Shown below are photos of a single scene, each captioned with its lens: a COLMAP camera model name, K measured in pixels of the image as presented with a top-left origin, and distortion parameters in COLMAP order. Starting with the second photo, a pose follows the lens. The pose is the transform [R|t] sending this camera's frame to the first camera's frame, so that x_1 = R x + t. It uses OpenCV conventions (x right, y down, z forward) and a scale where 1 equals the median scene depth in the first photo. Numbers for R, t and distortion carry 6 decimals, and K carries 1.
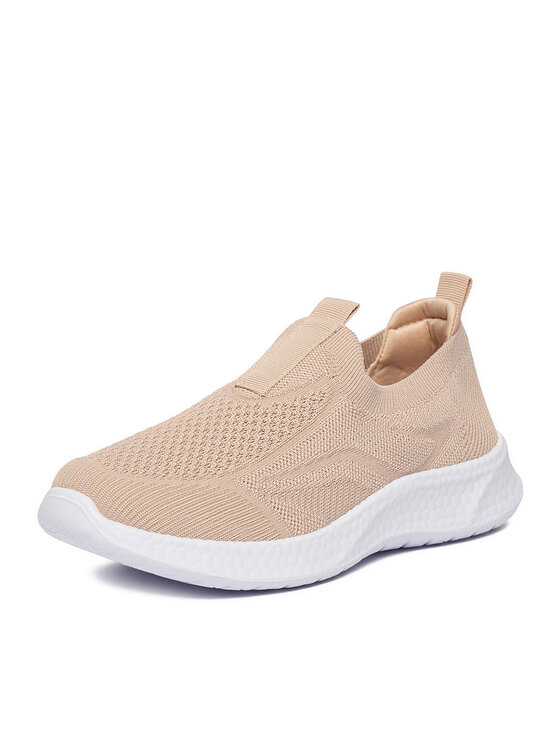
lens RADIAL K [[2202.2, 0, 279.7], [0, 2202.2, 372.6], [0, 0, 1]] dist [-0.060050, 0.000000]
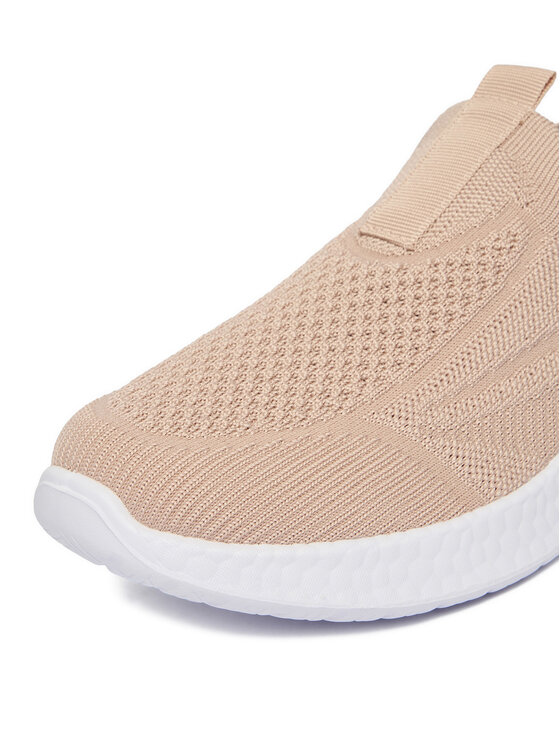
lens RADIAL K [[1521.3, 0, 282.1], [0, 1521.3, 373.0], [0, 0, 1]] dist [-0.139270, 0.000000]
pose [[0.992920, -0.088947, -0.078732, -0.012608], [0.100884, 0.981352, 0.163617, -0.026445], [0.062710, -0.170401, 0.983377, 0.611212]]
